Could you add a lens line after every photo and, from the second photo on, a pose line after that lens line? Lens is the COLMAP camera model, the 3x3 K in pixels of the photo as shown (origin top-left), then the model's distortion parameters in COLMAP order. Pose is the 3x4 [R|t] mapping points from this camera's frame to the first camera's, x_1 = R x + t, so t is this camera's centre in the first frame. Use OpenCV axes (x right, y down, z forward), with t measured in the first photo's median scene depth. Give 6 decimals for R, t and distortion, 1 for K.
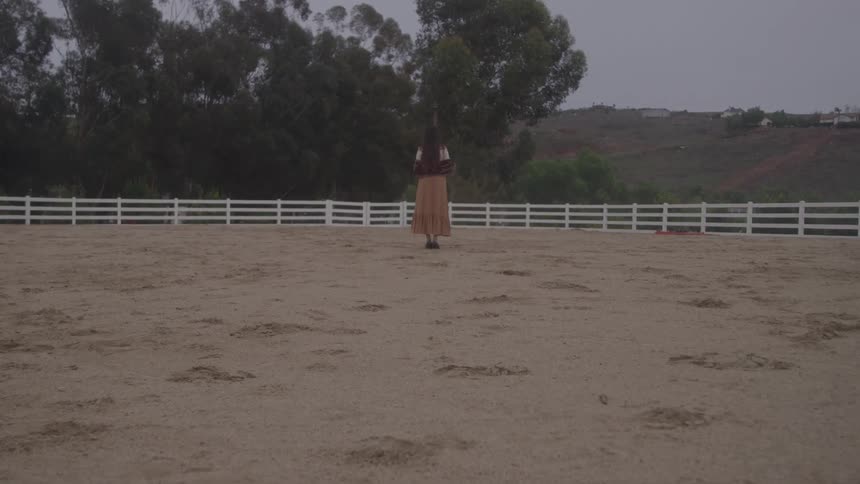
lens RADIAL K [[843.5, 0, 422.3], [0, 843.5, 239.0], [0, 0, 1]] dist [-0.091695, 0.030191]
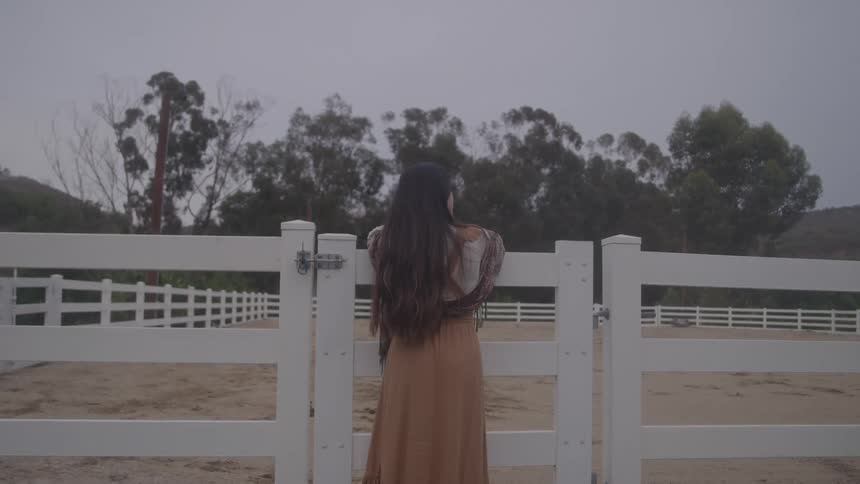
lens RADIAL K [[776.8, 0, 416.4], [0, 776.8, 257.1], [0, 0, 1]] dist [-0.113901, 0.089966]
pose [[0.940773, -0.006318, -0.338979, 0.019174], [-0.025695, 0.995622, -0.089867, -0.003395], [0.338063, 0.093254, 0.936492, -0.126395]]
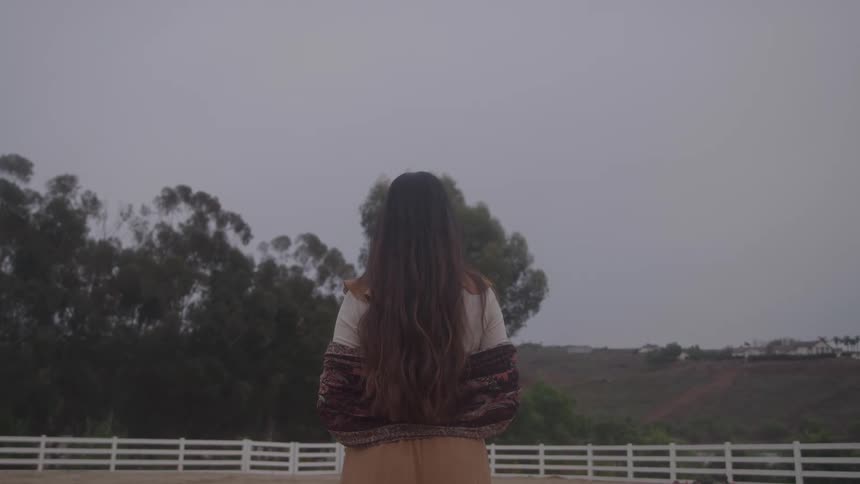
lens RADIAL K [[766.8, 0, 430.0], [0, 766.8, 242.0], [0, 0, 1]] dist [-0.101497, 0.065848]
pose [[0.996455, 0.019094, 0.081933, 0.000047], [0.005099, 0.958404, -0.285369, -0.013871], [-0.083974, 0.284775, 0.954909, 0.168645]]
